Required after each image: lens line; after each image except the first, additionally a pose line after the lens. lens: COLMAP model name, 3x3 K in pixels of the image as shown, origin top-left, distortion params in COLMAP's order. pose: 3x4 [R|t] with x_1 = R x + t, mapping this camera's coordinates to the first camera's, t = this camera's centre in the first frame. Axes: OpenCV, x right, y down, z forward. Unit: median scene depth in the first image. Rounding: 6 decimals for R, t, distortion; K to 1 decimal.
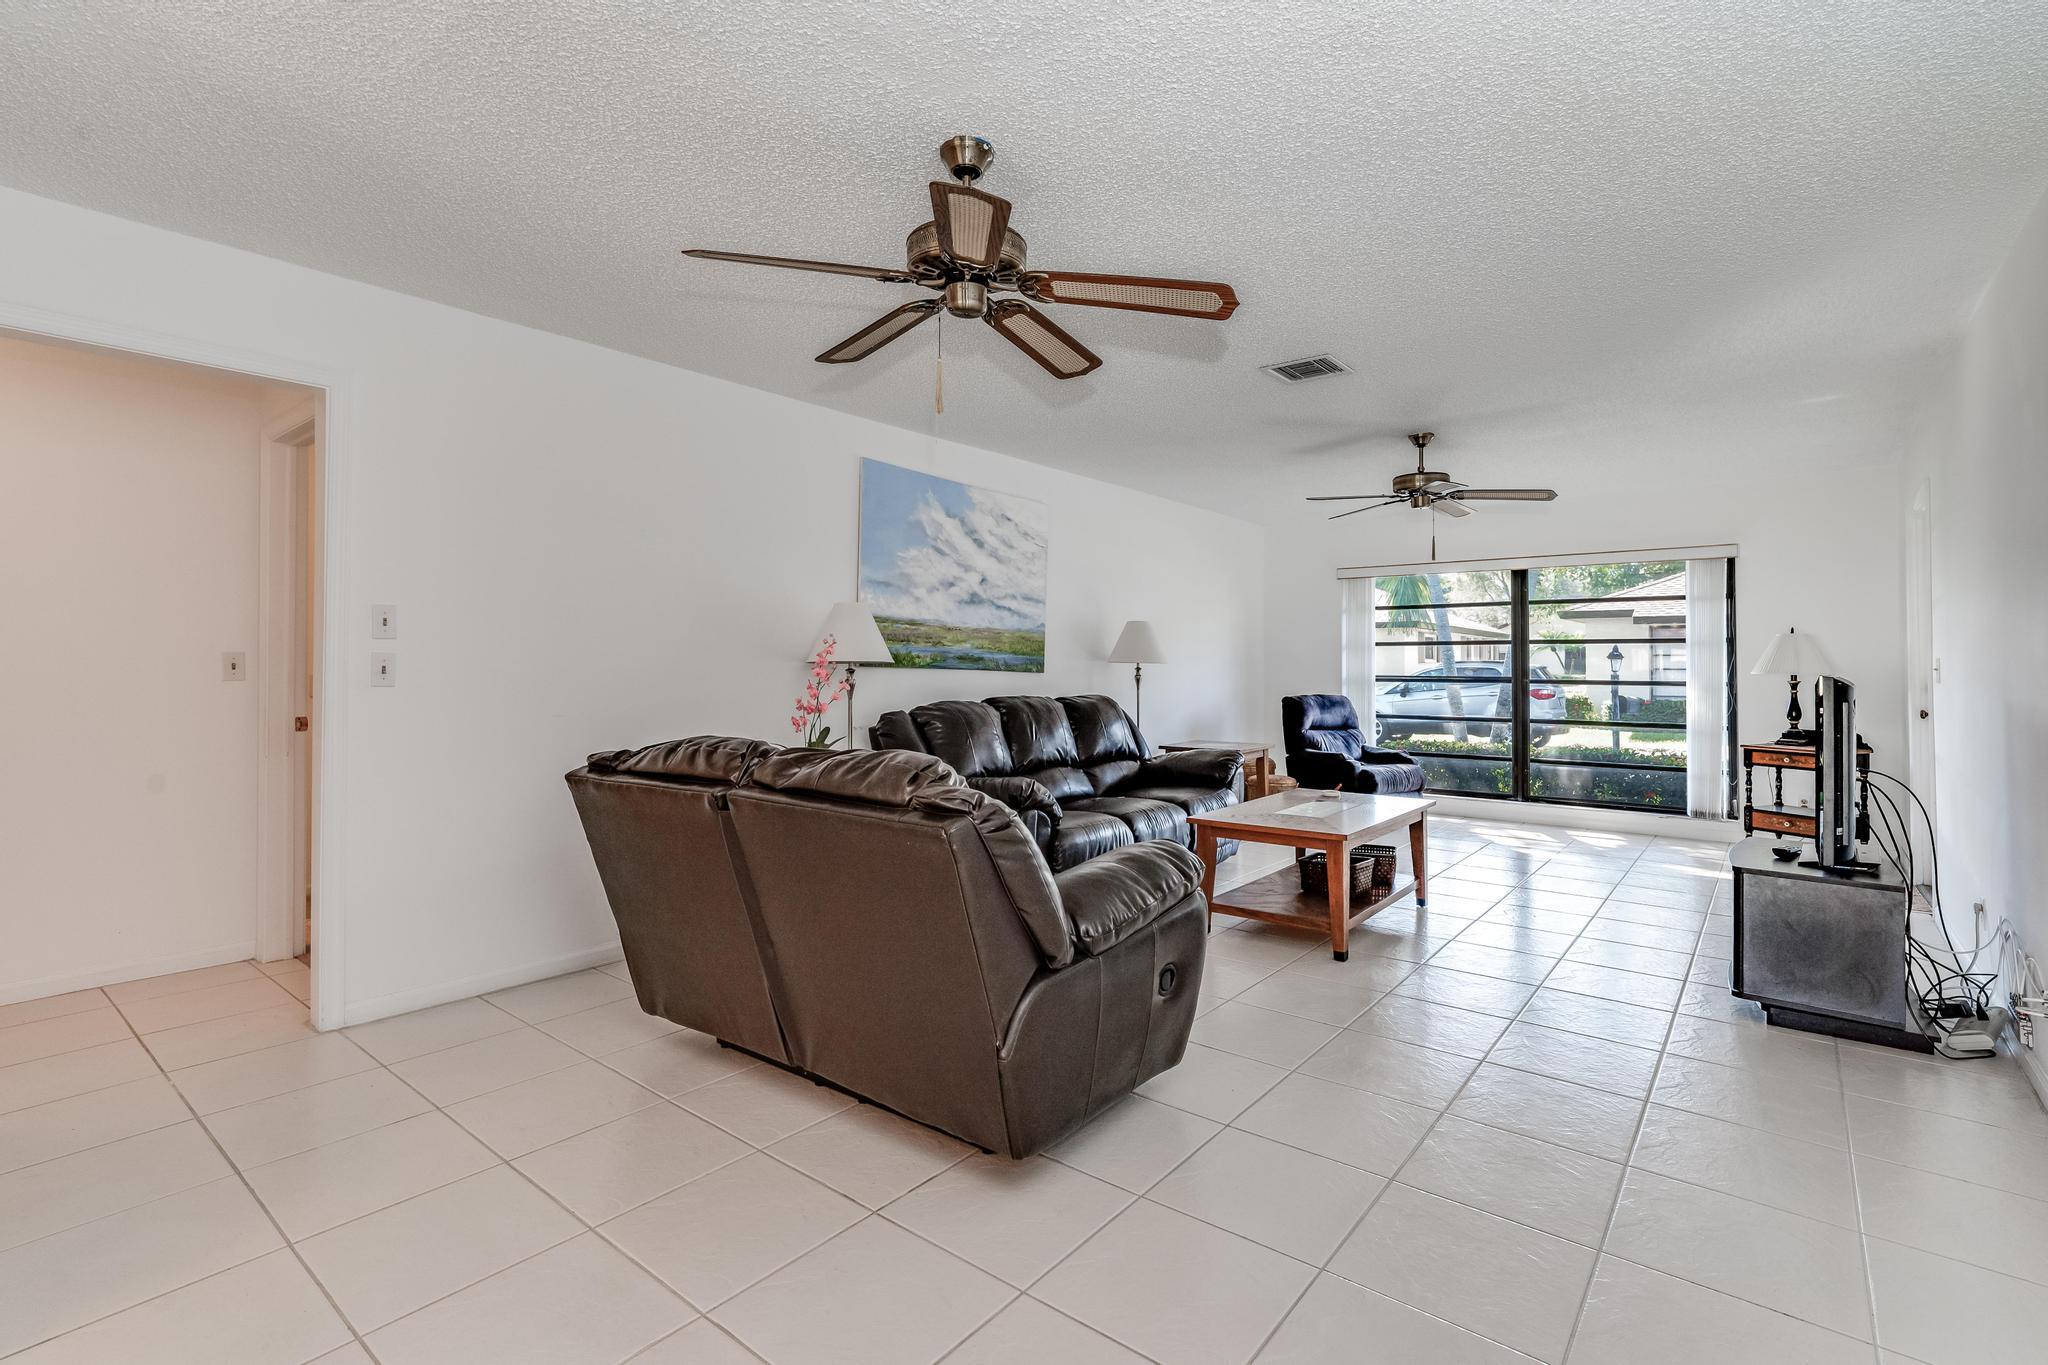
lens RADIAL K [[974.0, 0, 1019.0], [0, 974.0, 648.6], [0, 0, 1]] dist [0.003852, 0.000928]
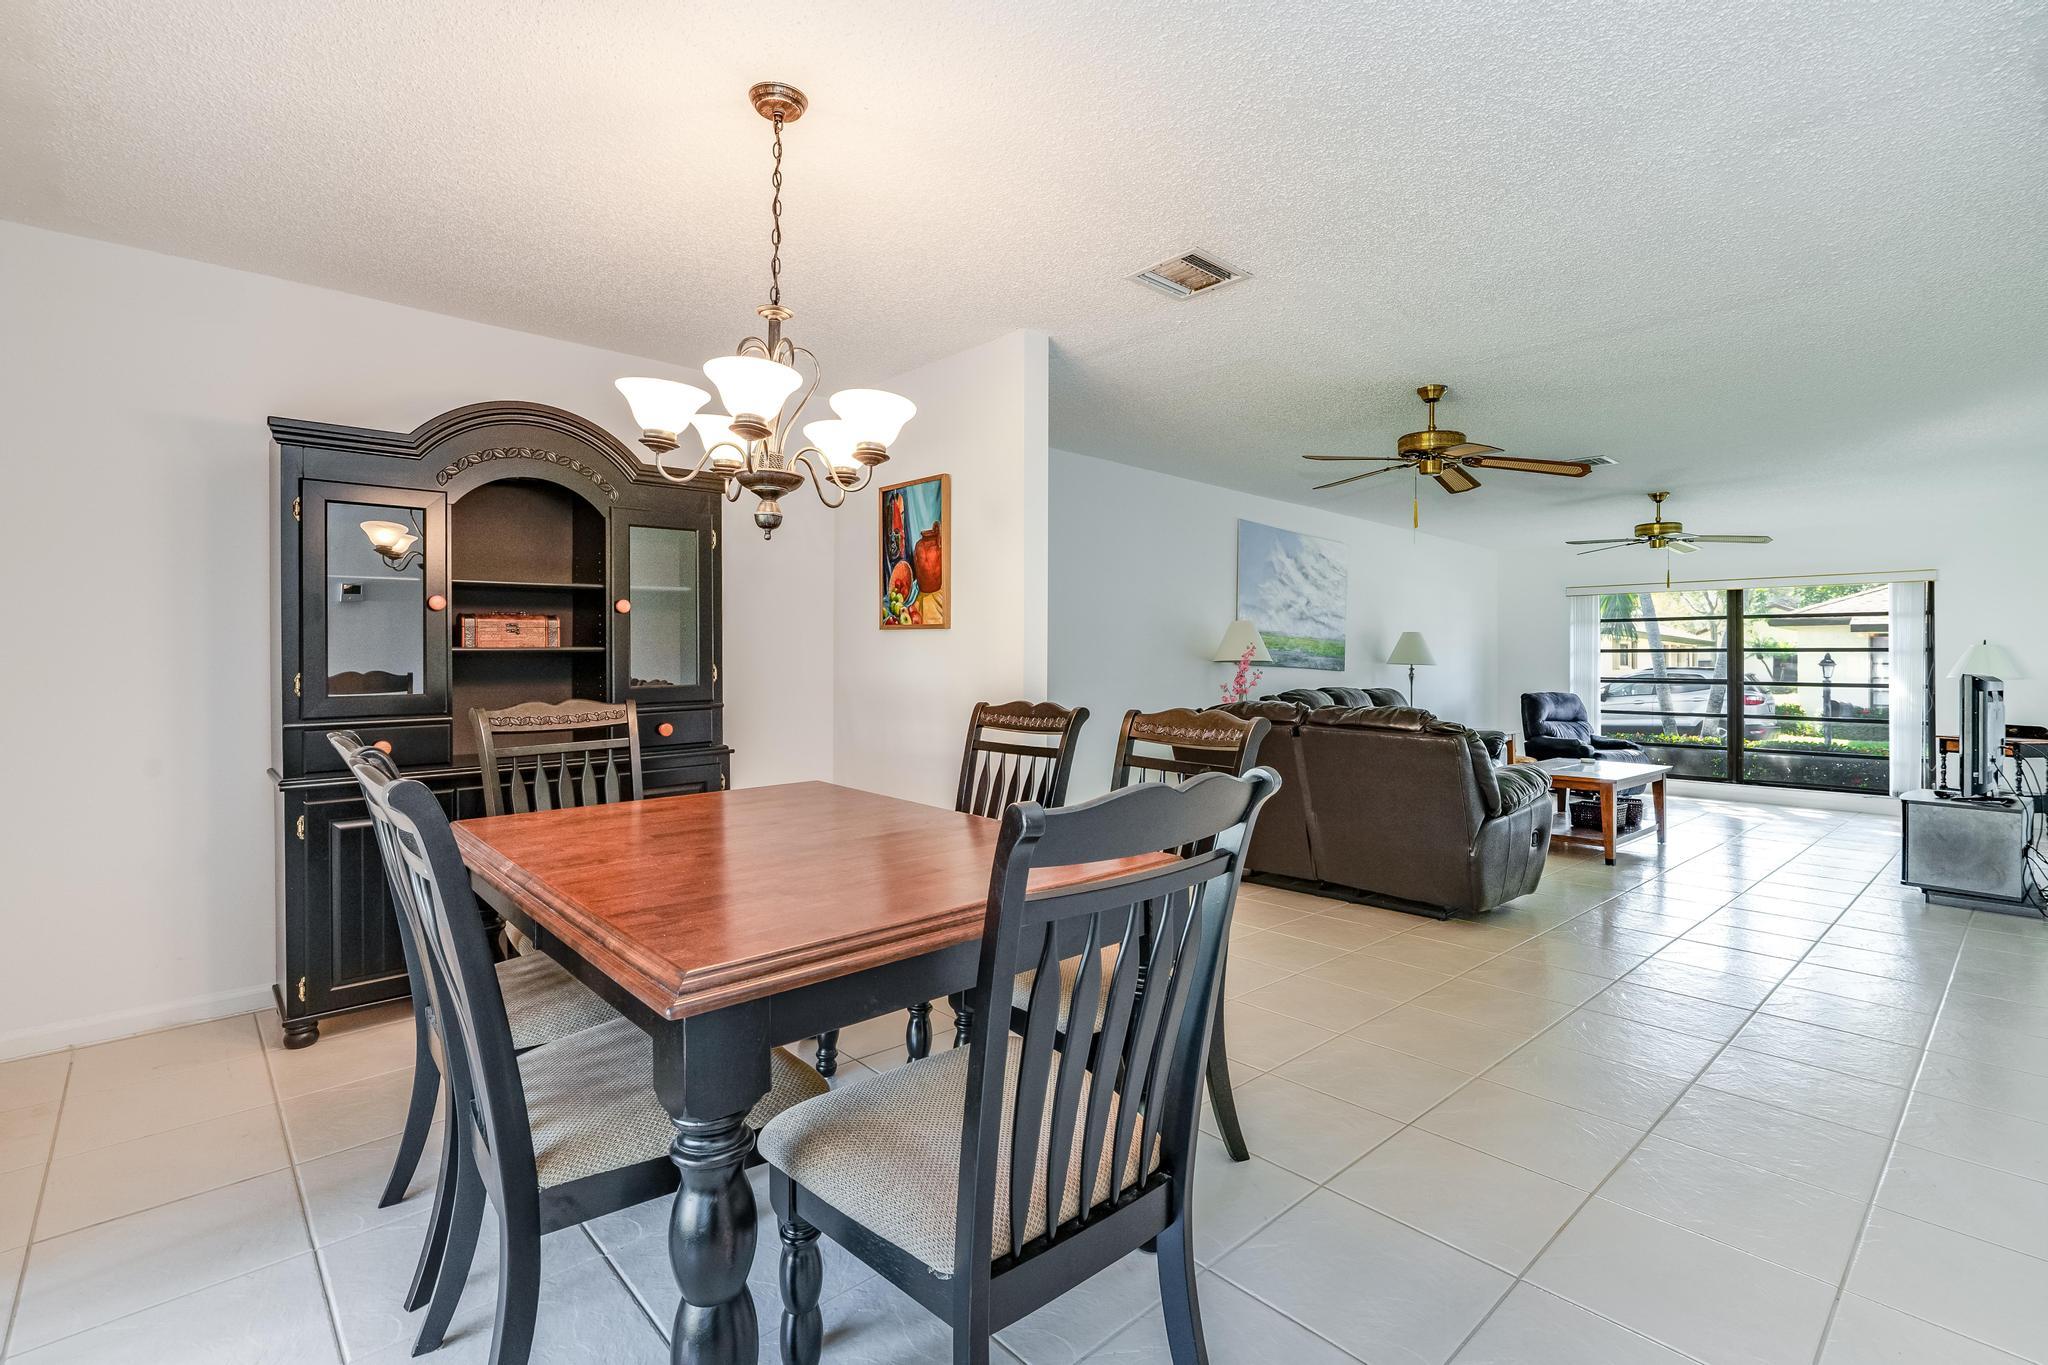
lens RADIAL K [[1000.4, 0, 1020.0], [0, 1000.4, 651.4], [0, 0, 1]] dist [0.017868, 0.000398]
pose [[0.991566, 0.006470, -0.129444, -0.241548], [-0.006587, 0.999978, -0.000482, 0.001424], [0.129438, 0.001331, 0.991587, -0.421334]]
